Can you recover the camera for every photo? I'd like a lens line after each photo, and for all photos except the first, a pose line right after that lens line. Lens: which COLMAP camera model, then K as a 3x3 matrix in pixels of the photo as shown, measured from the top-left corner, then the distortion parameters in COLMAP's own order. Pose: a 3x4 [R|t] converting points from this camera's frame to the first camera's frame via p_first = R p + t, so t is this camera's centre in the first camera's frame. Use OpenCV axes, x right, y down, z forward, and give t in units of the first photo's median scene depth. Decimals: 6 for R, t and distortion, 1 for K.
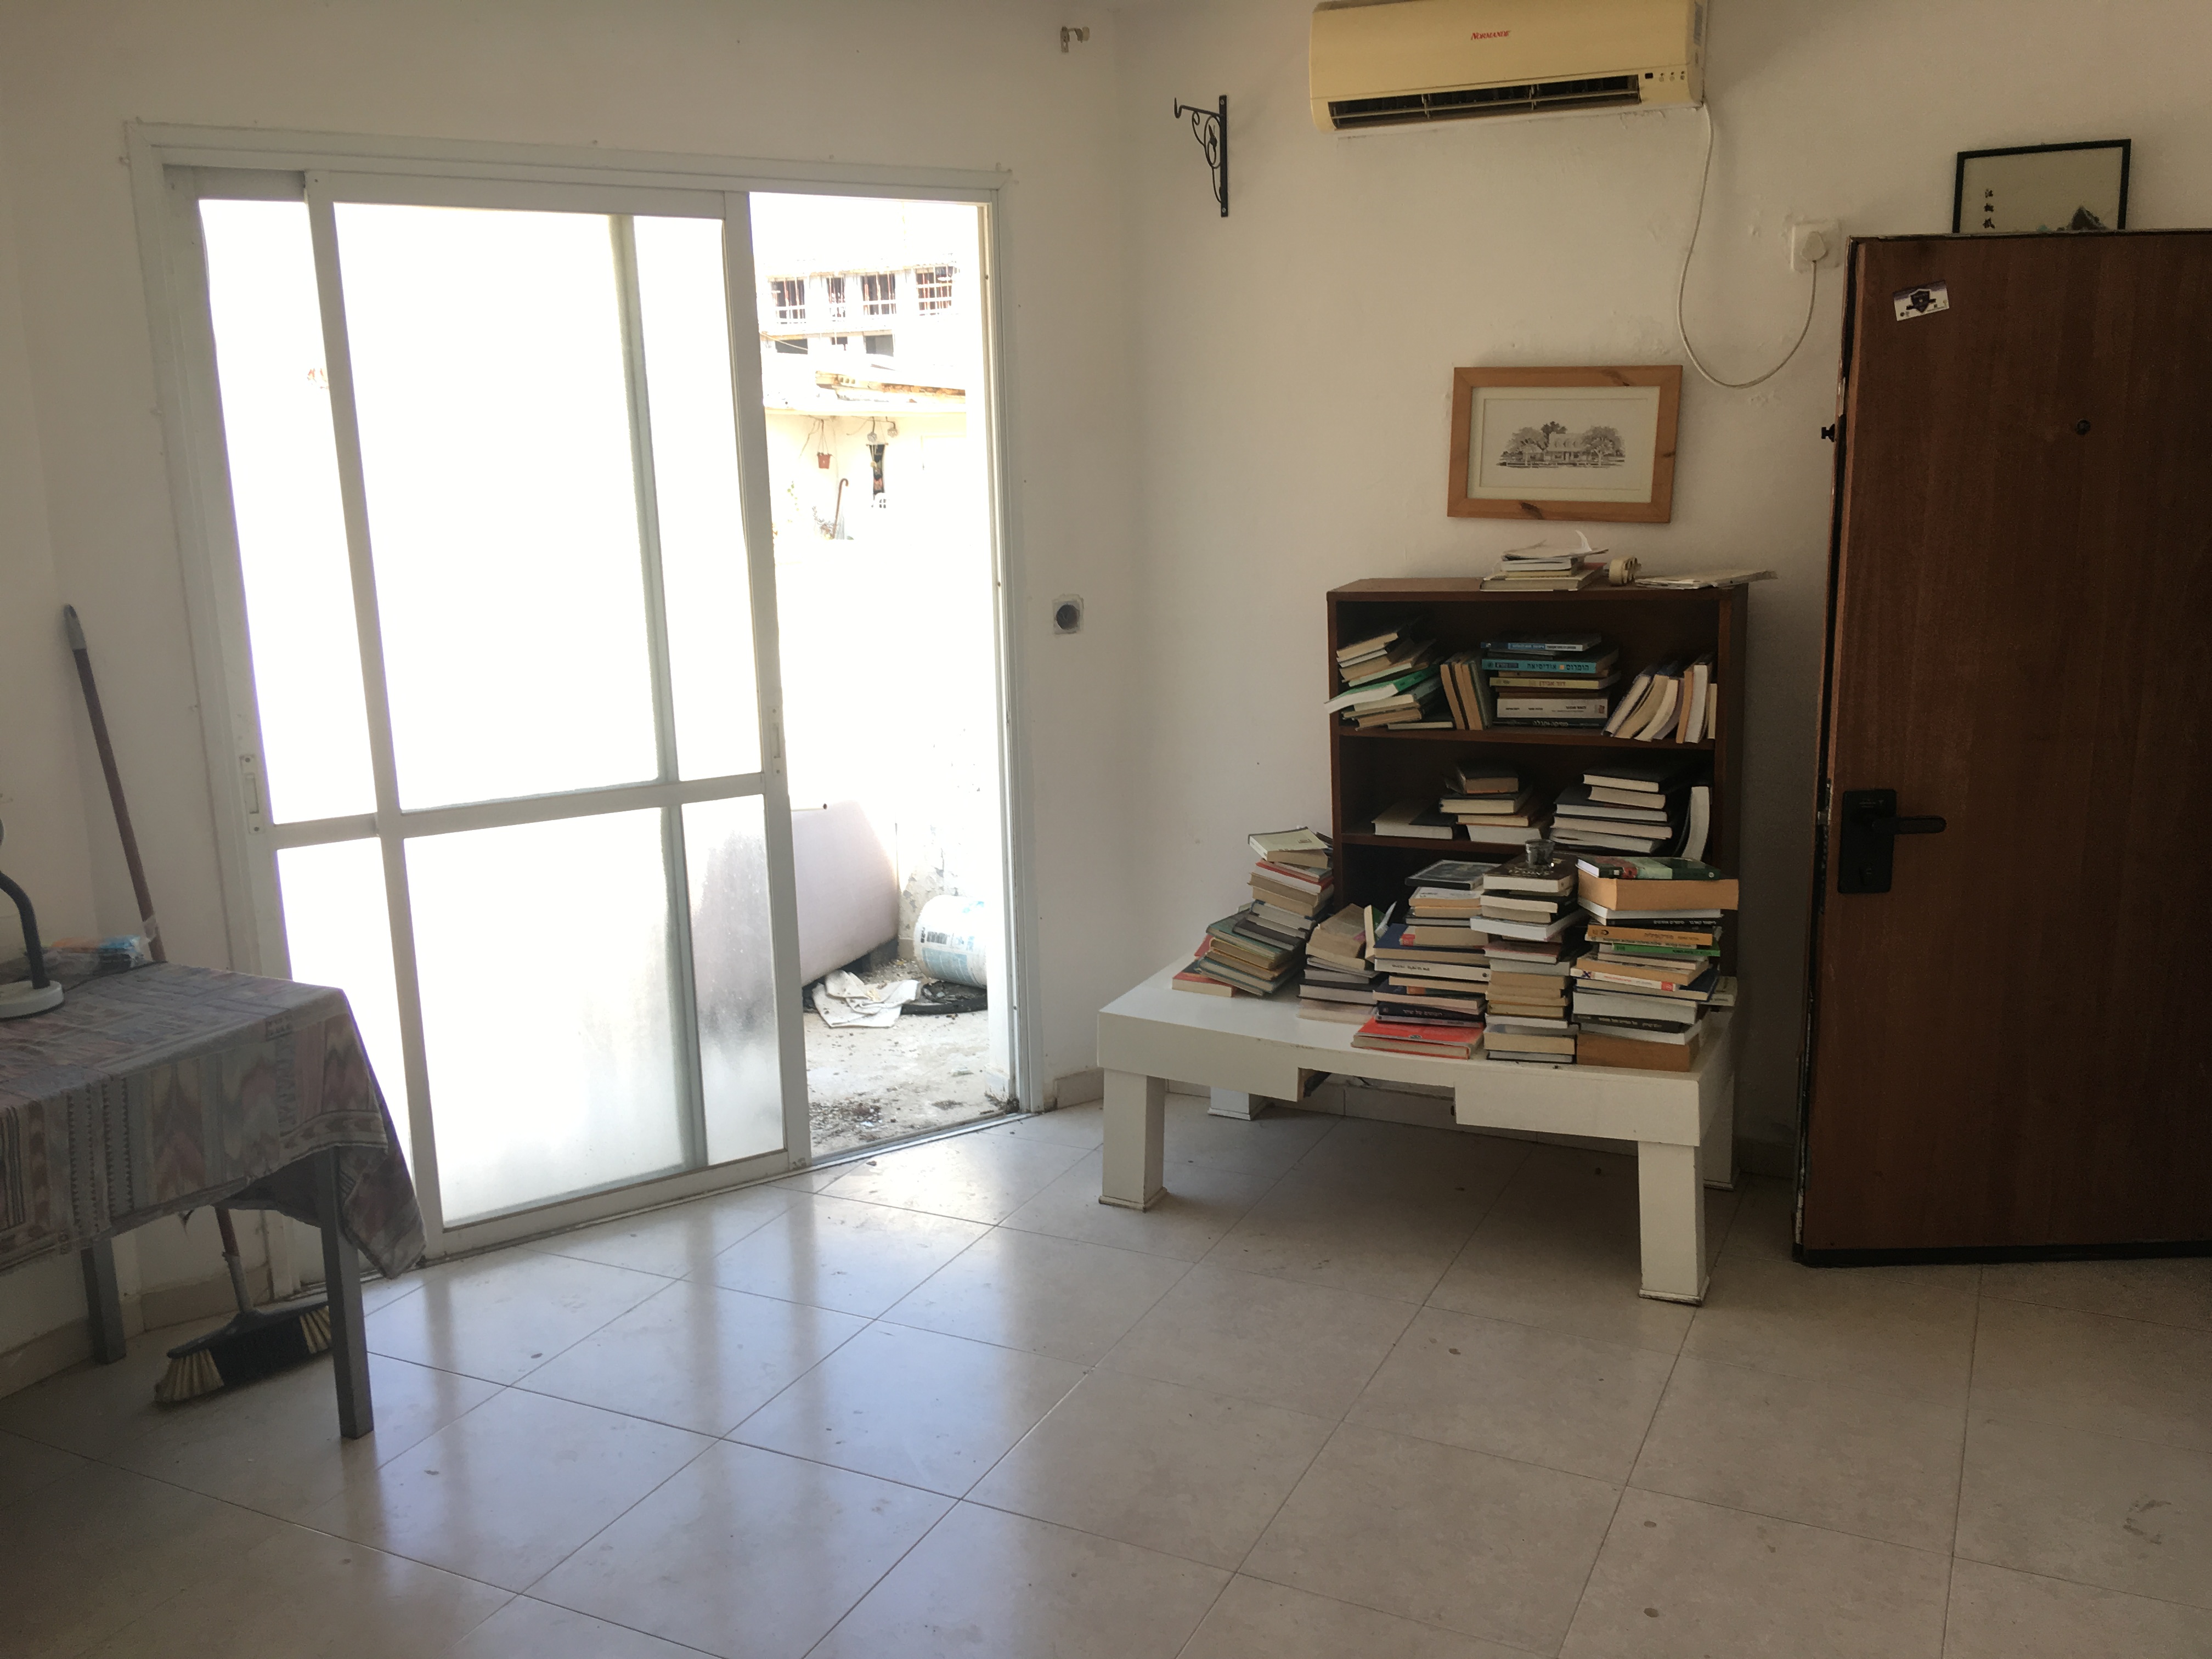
lens RADIAL K [[1853.4, 0, 1107.9], [0, 1853.4, 828.3], [0, 0, 1]] dist [0.001859, 0.000895]
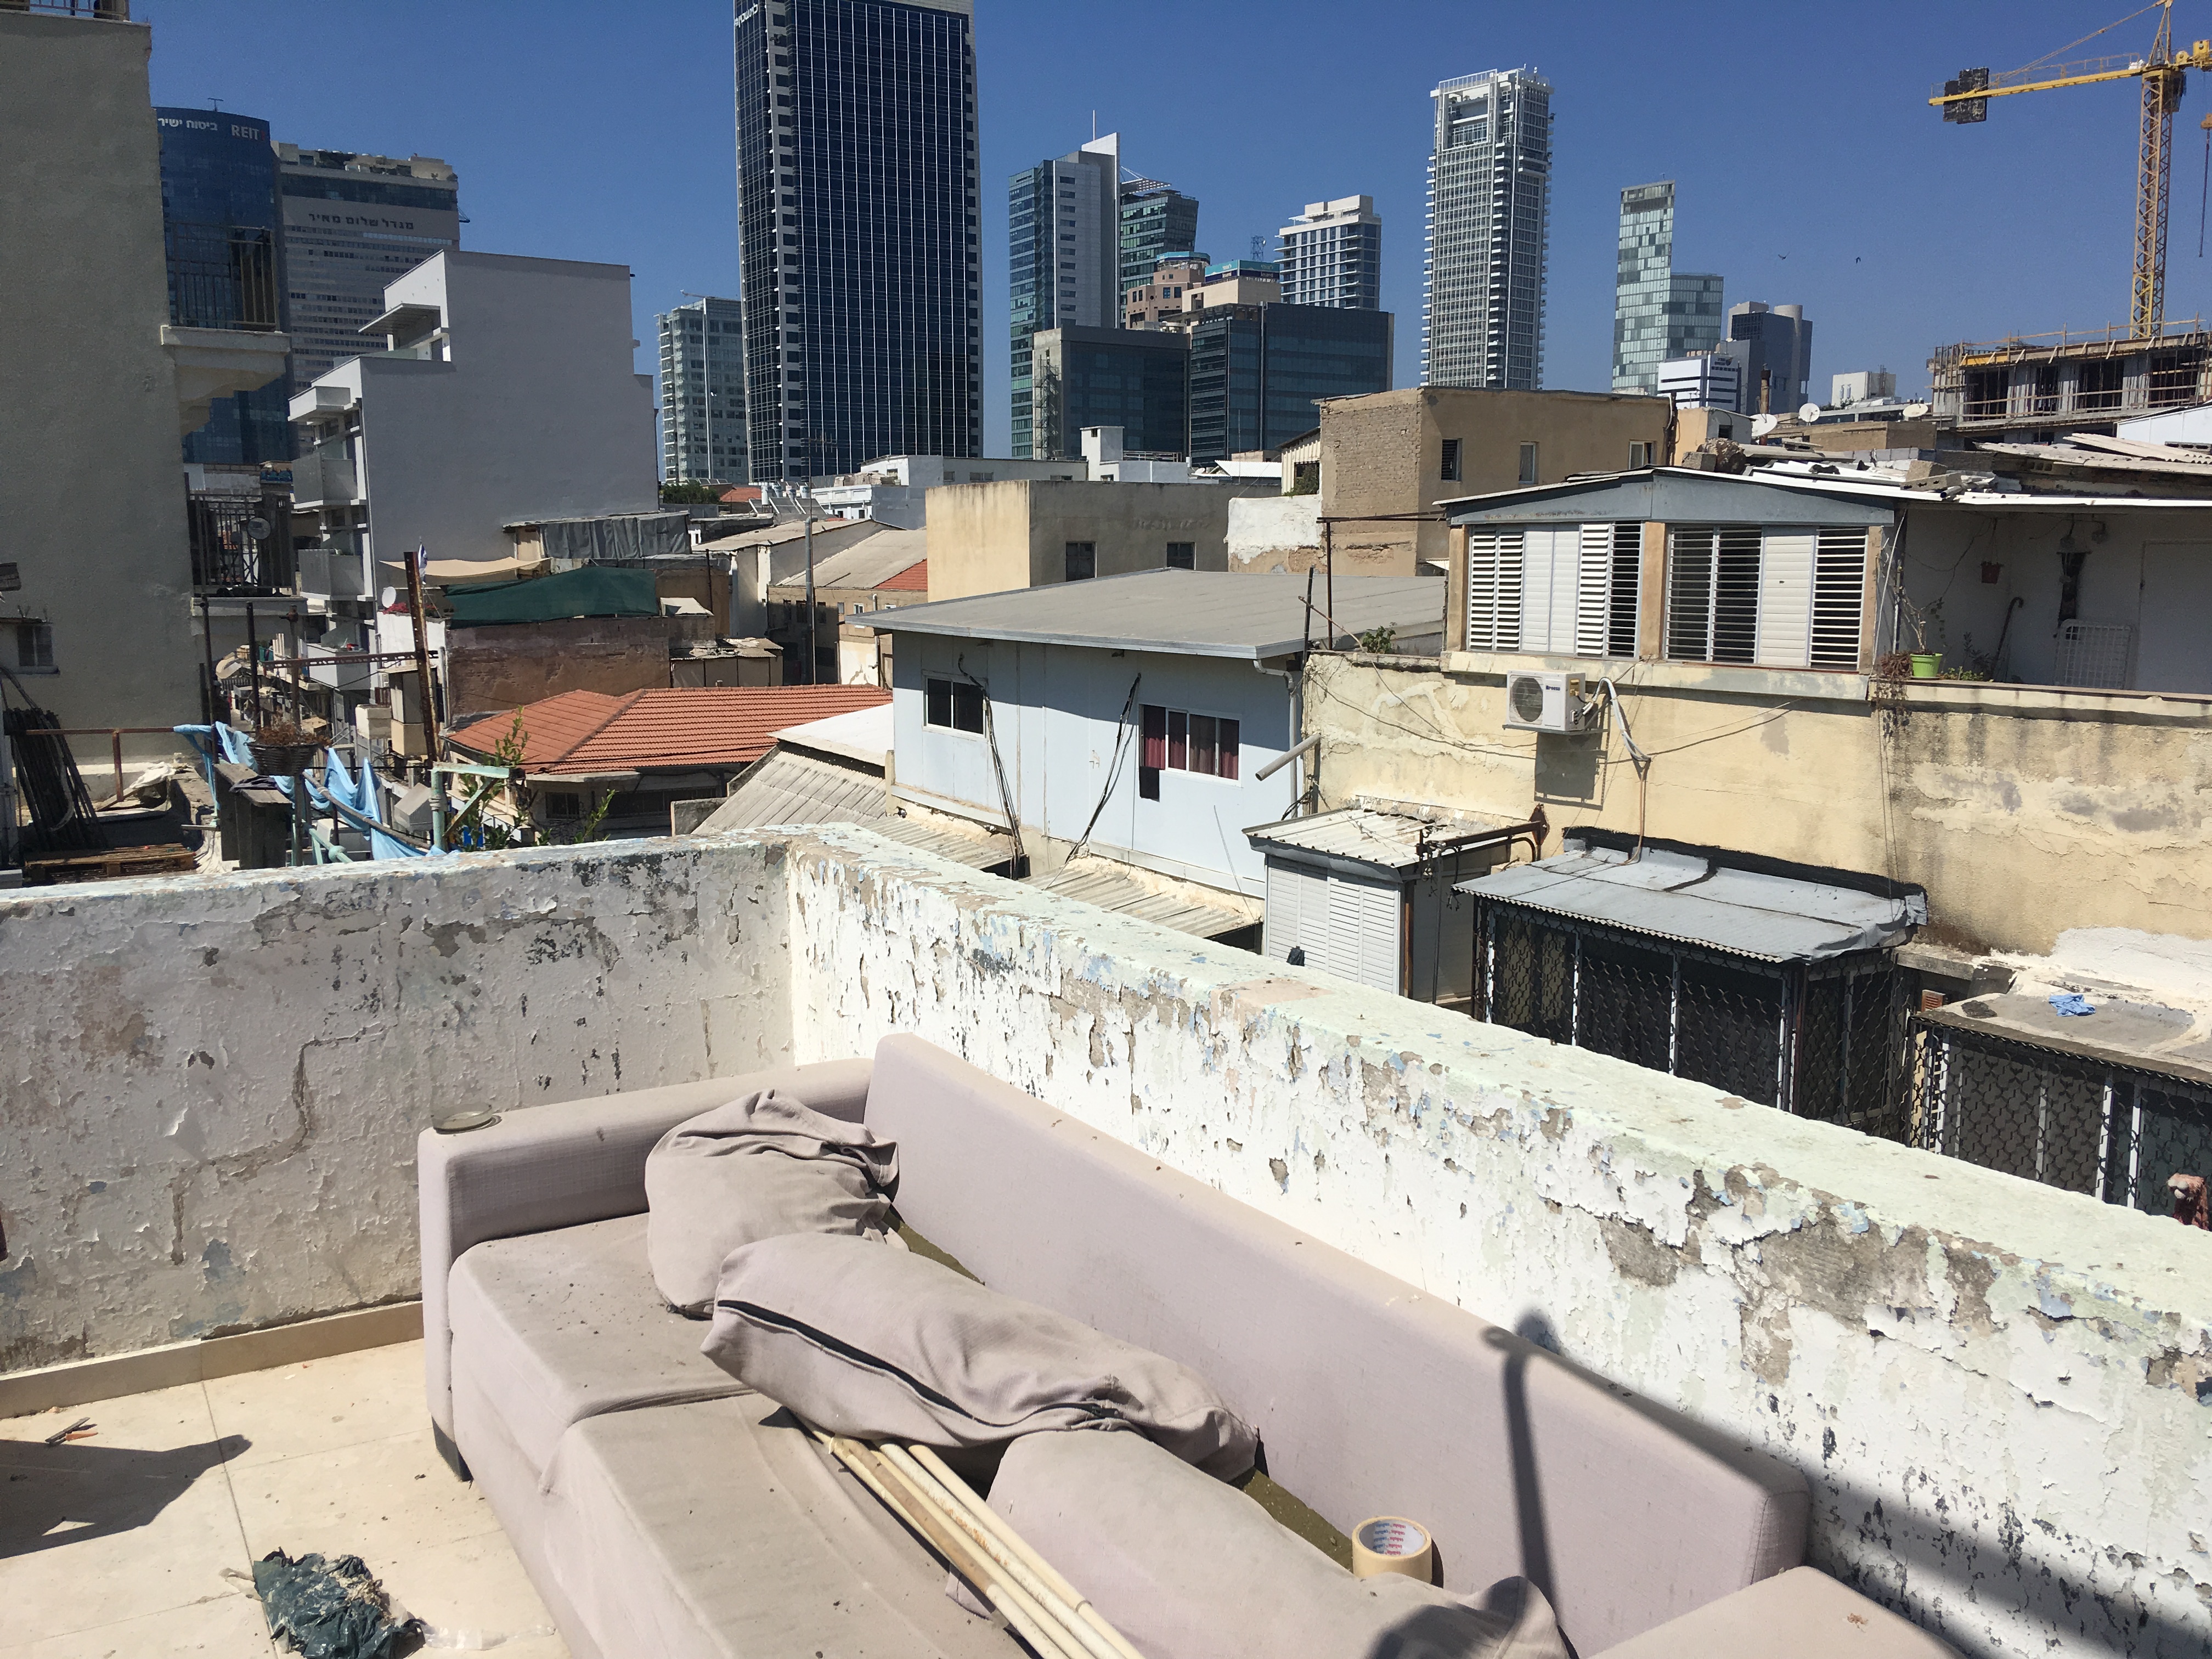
lens RADIAL K [[1853.4, 0, 1106.5], [0, 1853.4, 831.6], [0, 0, 1]] dist [0.001859, 0.000895]
pose [[0.829699, 0.101065, -0.548986, -0.029281], [-0.130205, 0.991384, -0.014274, -0.039556], [0.542814, 0.083324, 0.835710, 0.199246]]
